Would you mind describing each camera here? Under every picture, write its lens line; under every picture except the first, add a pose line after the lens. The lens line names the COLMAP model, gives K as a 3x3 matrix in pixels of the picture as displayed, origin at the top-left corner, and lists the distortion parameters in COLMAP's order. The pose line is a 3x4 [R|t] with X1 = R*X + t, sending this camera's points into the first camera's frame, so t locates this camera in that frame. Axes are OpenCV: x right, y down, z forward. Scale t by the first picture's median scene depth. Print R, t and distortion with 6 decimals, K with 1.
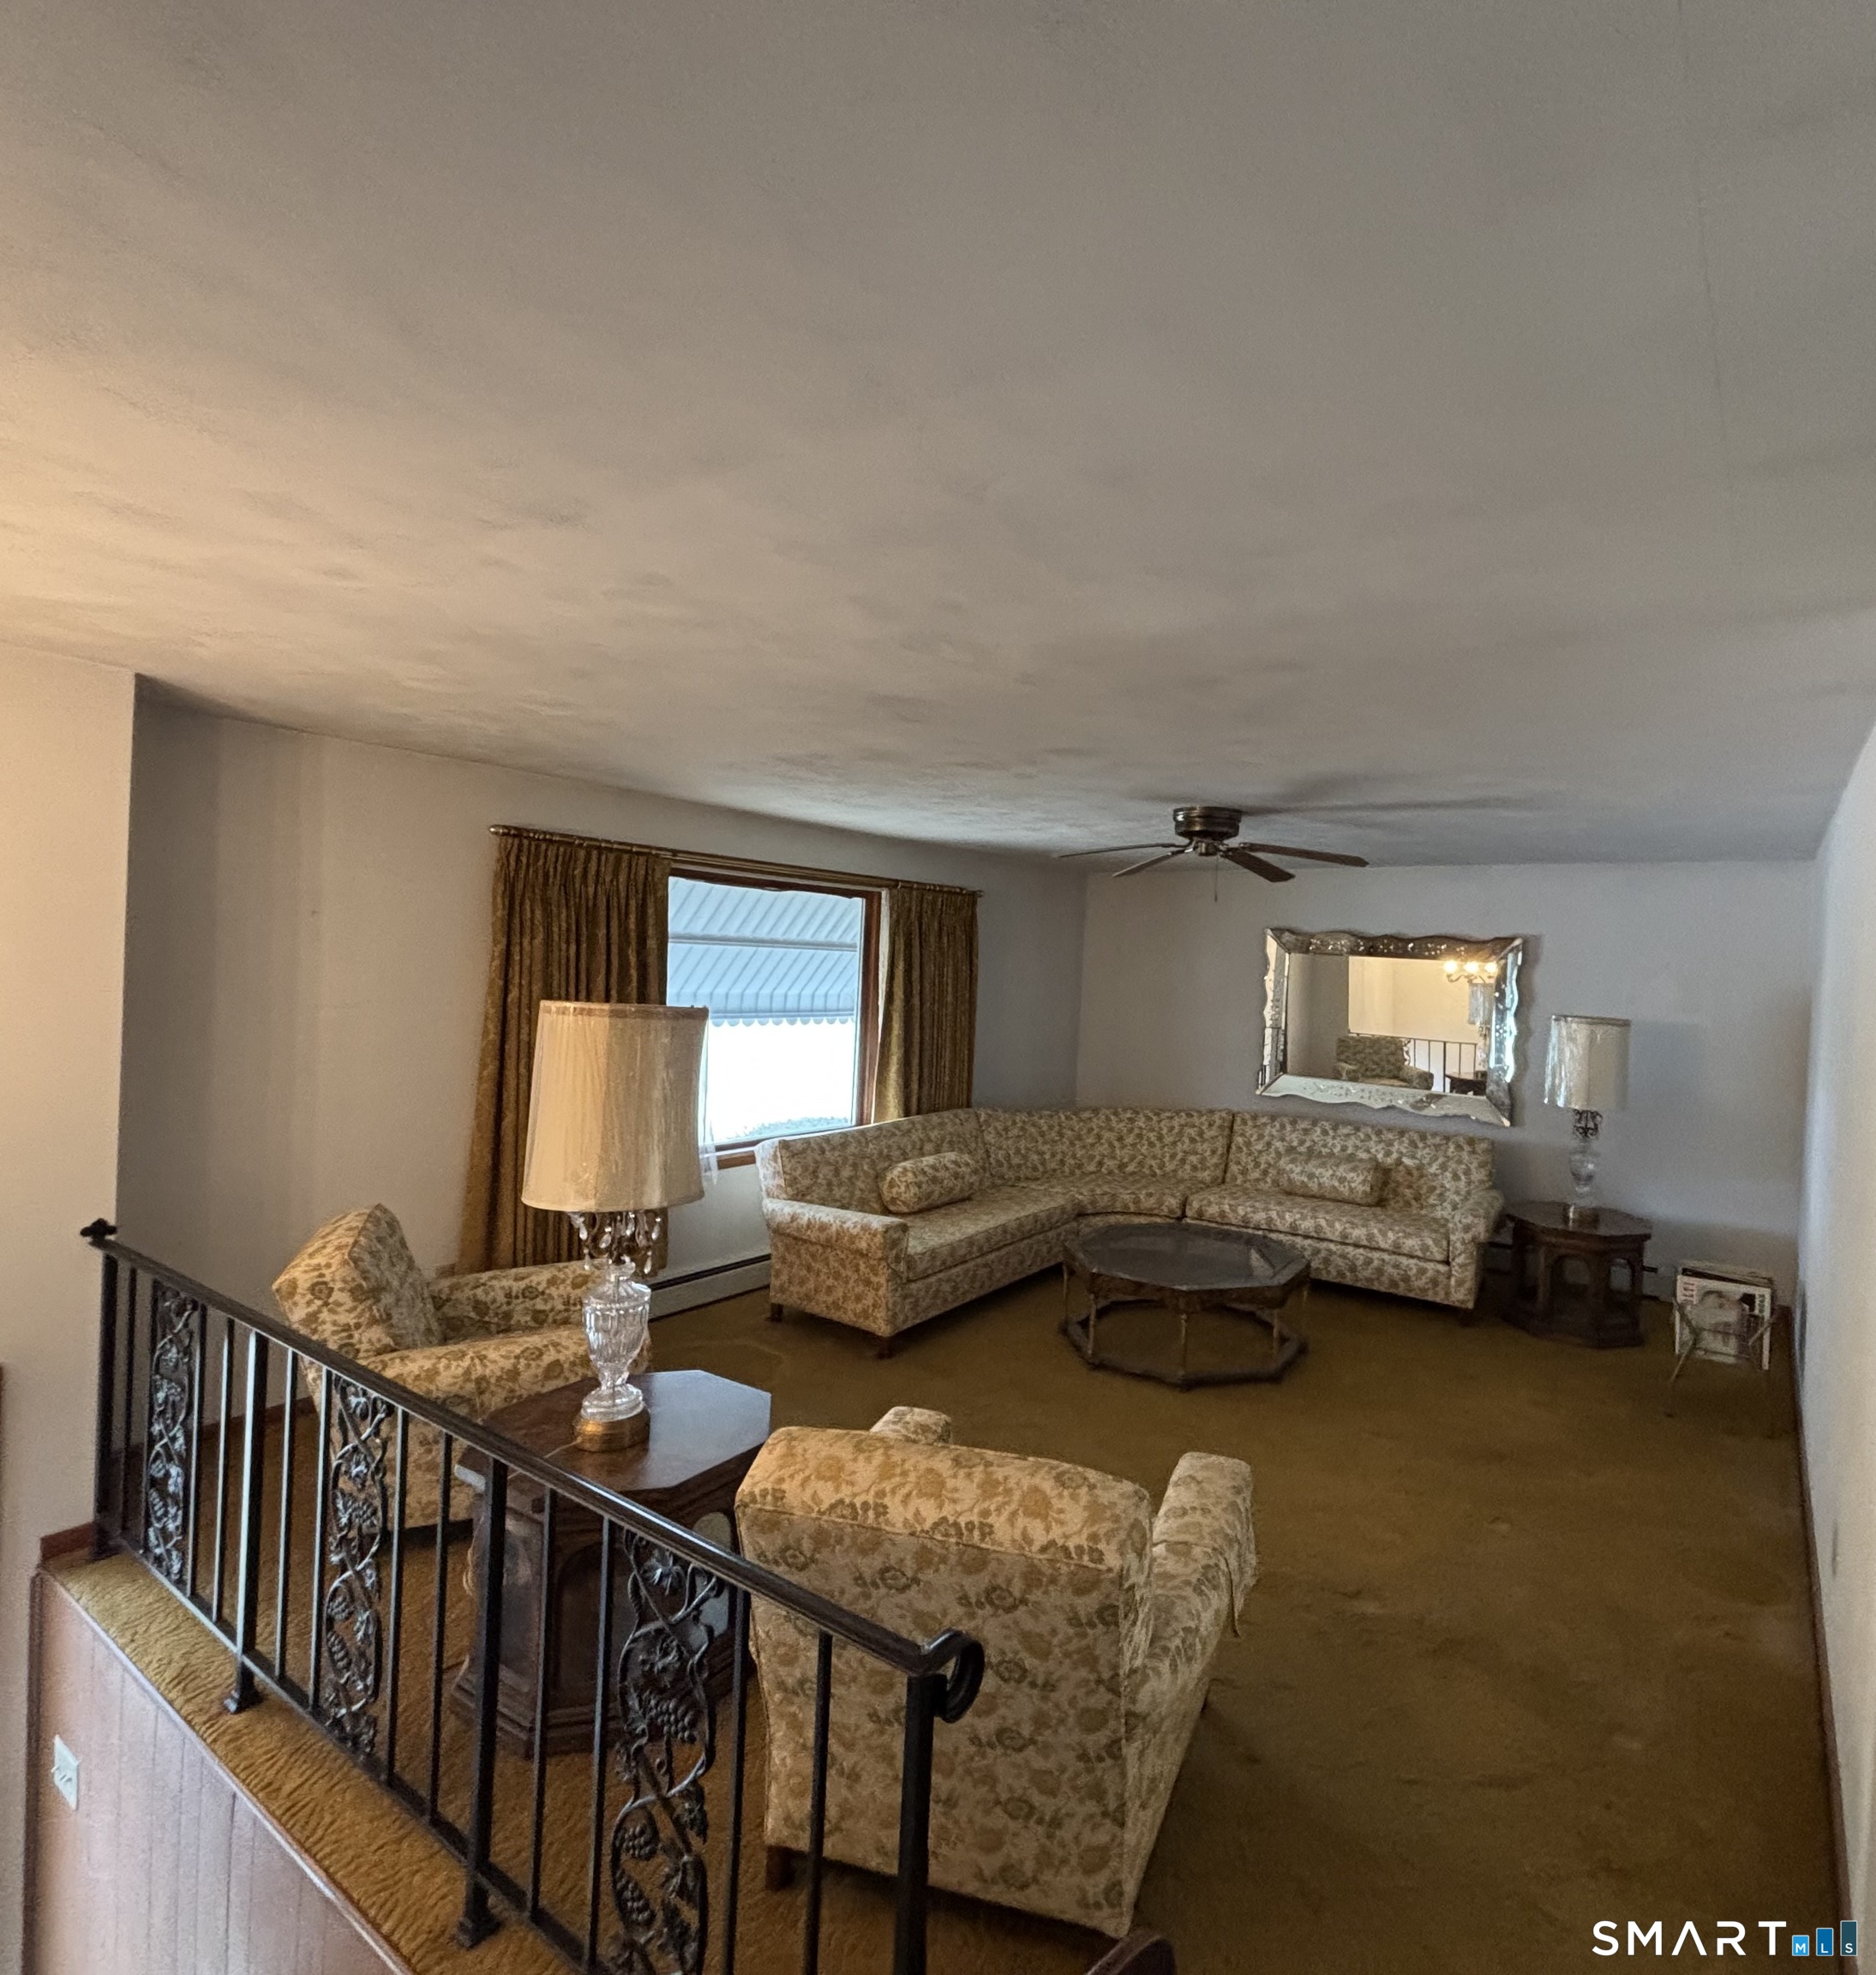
lens RADIAL K [[1343.5, 0, 939.1], [0, 1343.5, 1027.5], [0, 0, 1]] dist [-0.003578, -0.001175]
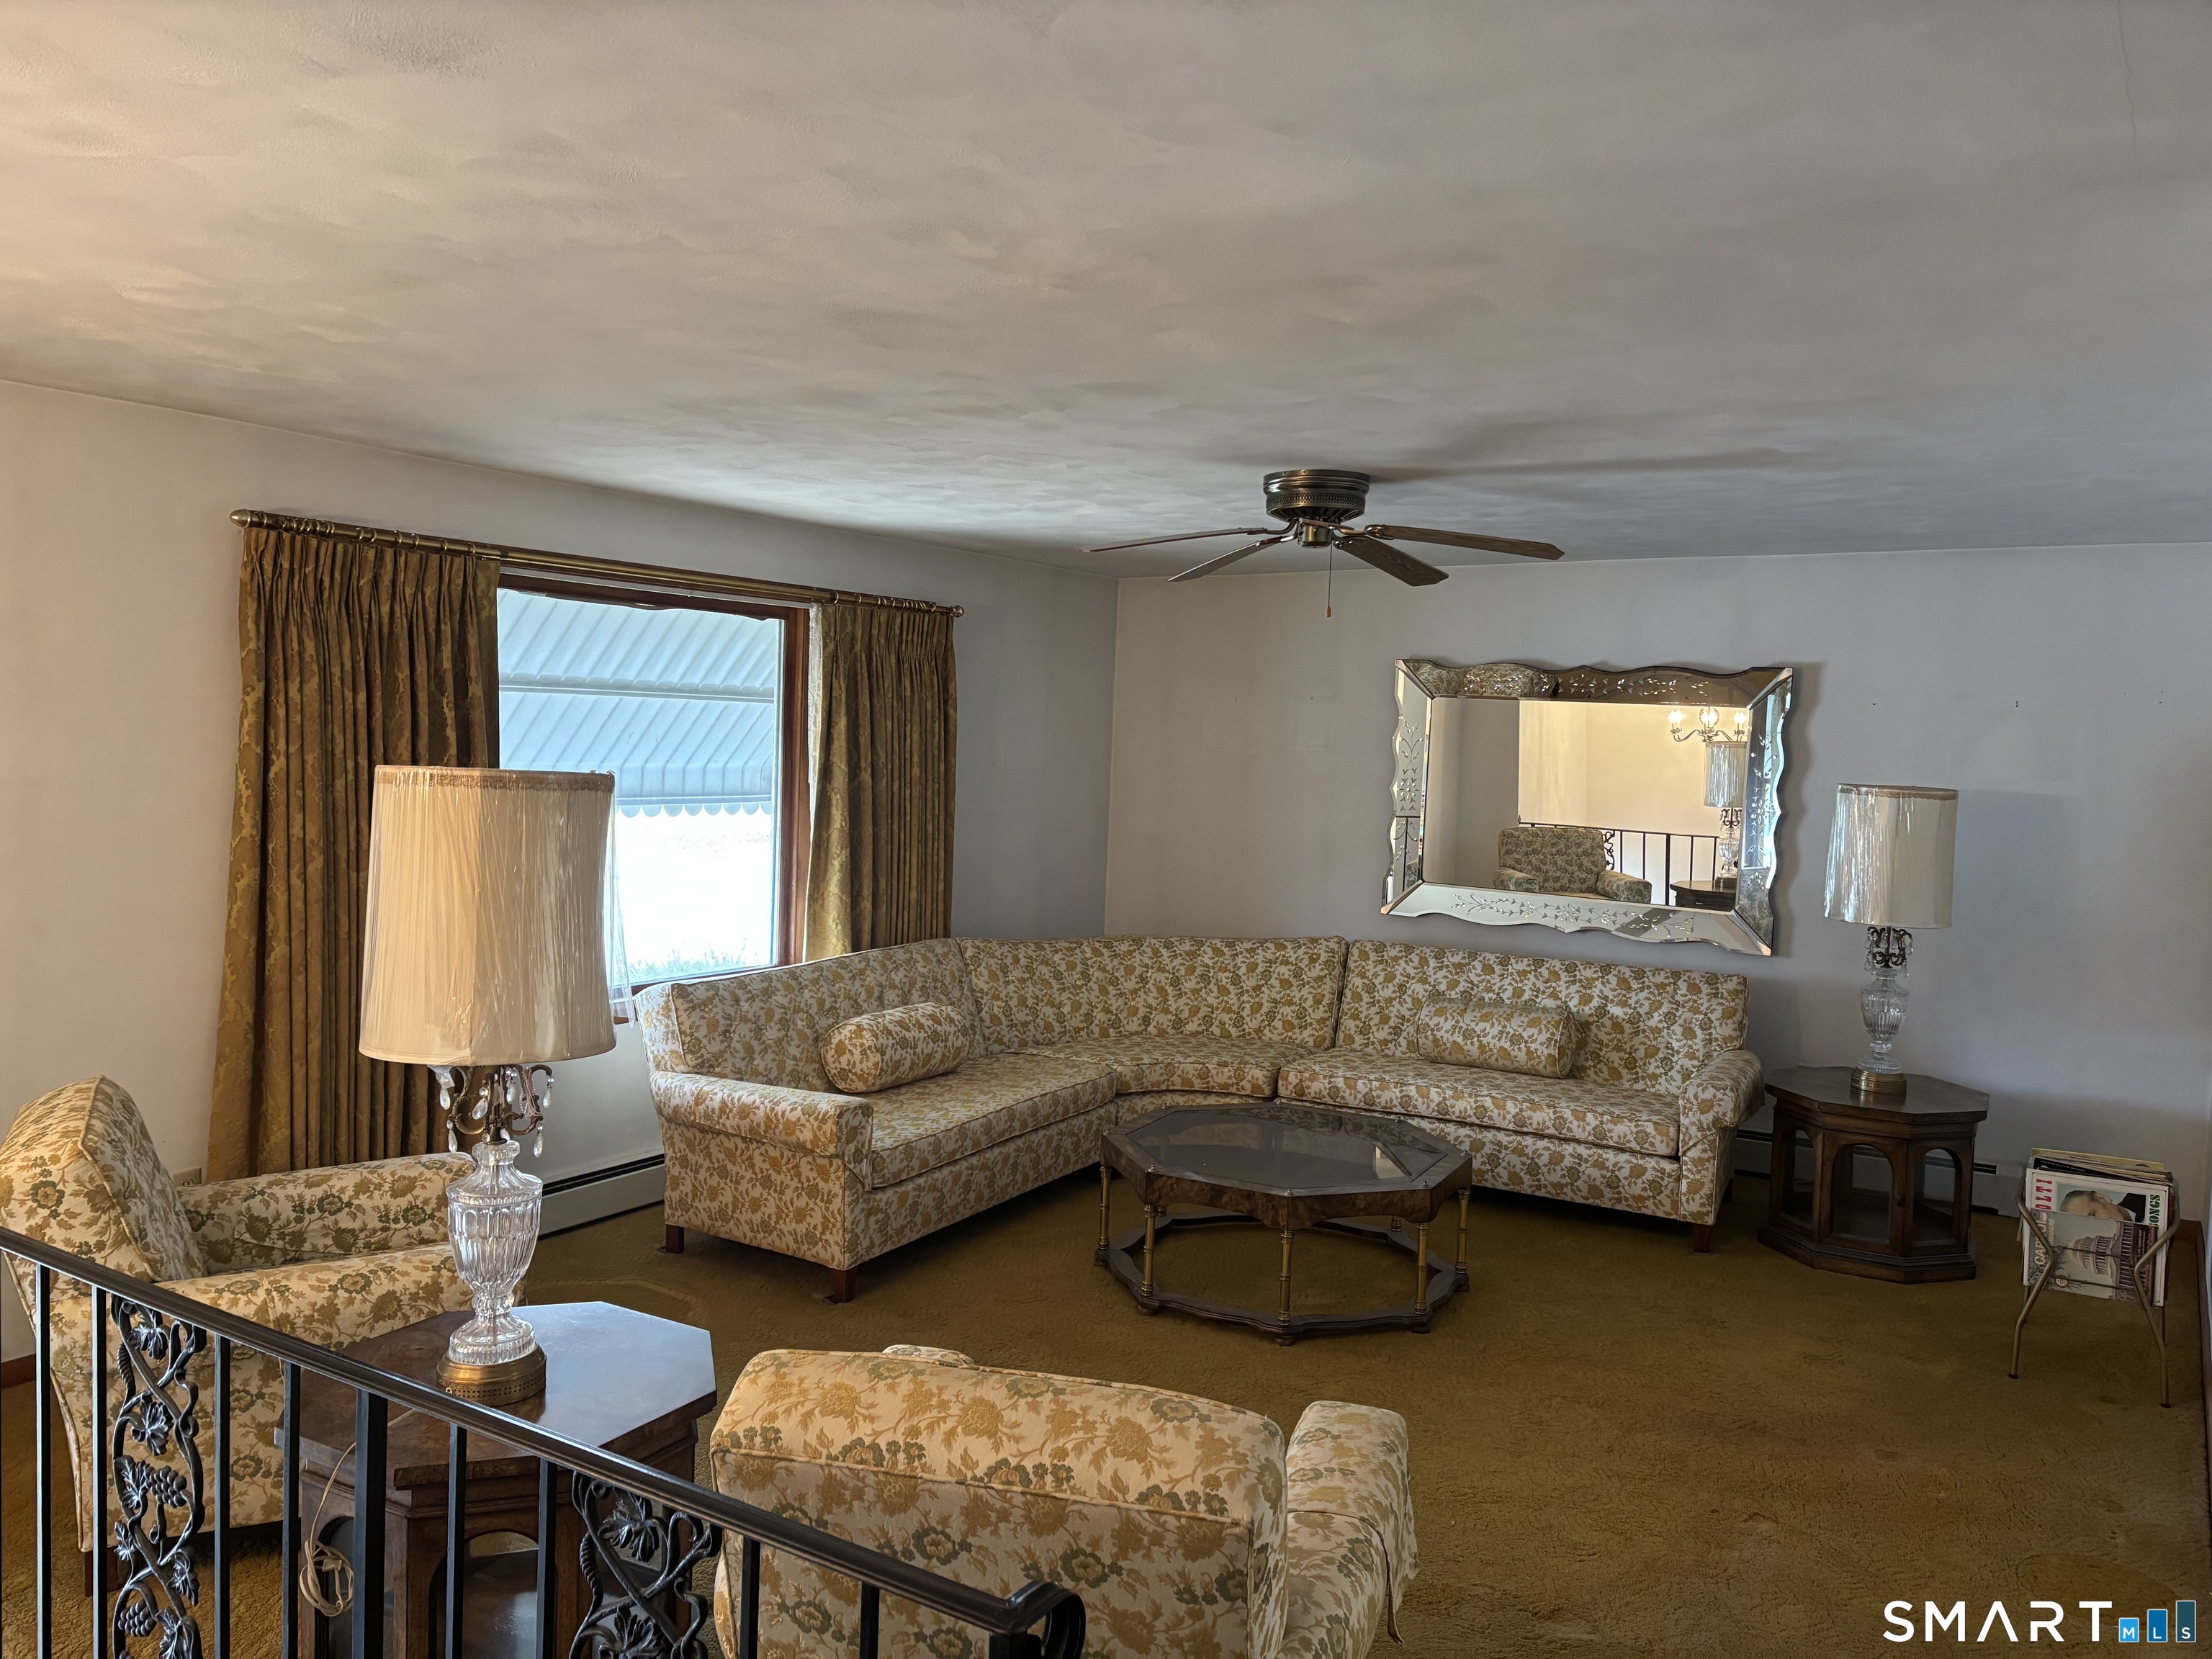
lens RADIAL K [[1644.3, 0, 1106.0], [0, 1644.3, 829.5], [0, 0, 1]] dist [-0.003211, 0.040161]
pose [[0.999925, -0.011607, -0.003886, 0.097781], [0.011792, 0.998600, 0.051574, -0.031649], [0.003282, -0.051616, 0.998662, 0.186998]]
